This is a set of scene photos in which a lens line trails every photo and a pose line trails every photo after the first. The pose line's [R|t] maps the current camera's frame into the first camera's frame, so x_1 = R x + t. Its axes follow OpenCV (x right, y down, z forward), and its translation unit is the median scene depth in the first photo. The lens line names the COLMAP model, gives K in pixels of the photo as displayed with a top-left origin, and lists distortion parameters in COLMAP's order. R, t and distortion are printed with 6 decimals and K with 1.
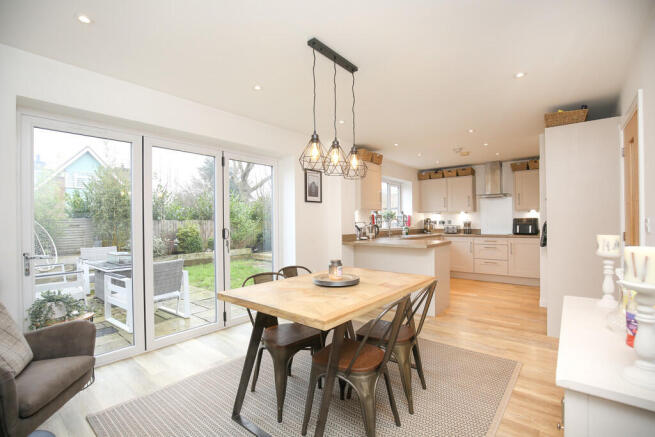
lens RADIAL K [[304.7, 0, 329.7], [0, 304.7, 220.3], [0, 0, 1]] dist [-0.028319, 0.001030]
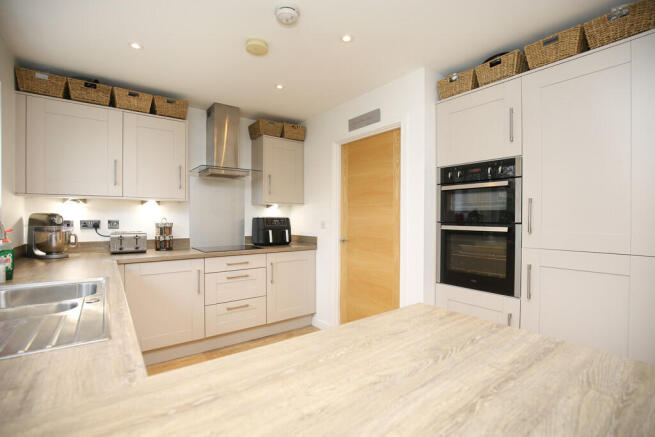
lens RADIAL K [[304.7, 0, 329.7], [0, 304.7, 220.3], [0, 0, 1]] dist [-0.028319, 0.001030]
pose [[0.220050, 0.011547, 0.975420, 0.075100], [-0.006814, 0.999924, -0.010300, 0.003095], [-0.975465, -0.004380, 0.220112, 0.673366]]
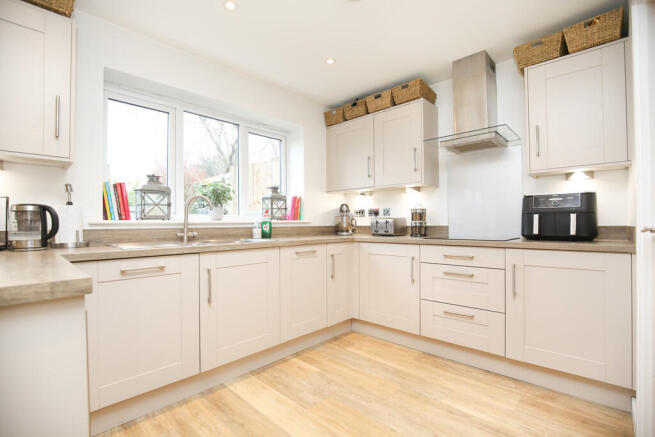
lens RADIAL K [[304.7, 0, 329.7], [0, 304.7, 220.3], [0, 0, 1]] dist [-0.028319, 0.001030]
pose [[0.997555, 0.003422, -0.069801, 0.359965], [-0.003970, 0.999962, -0.007716, 0.024877], [0.069772, 0.007974, 0.997531, 0.555577]]
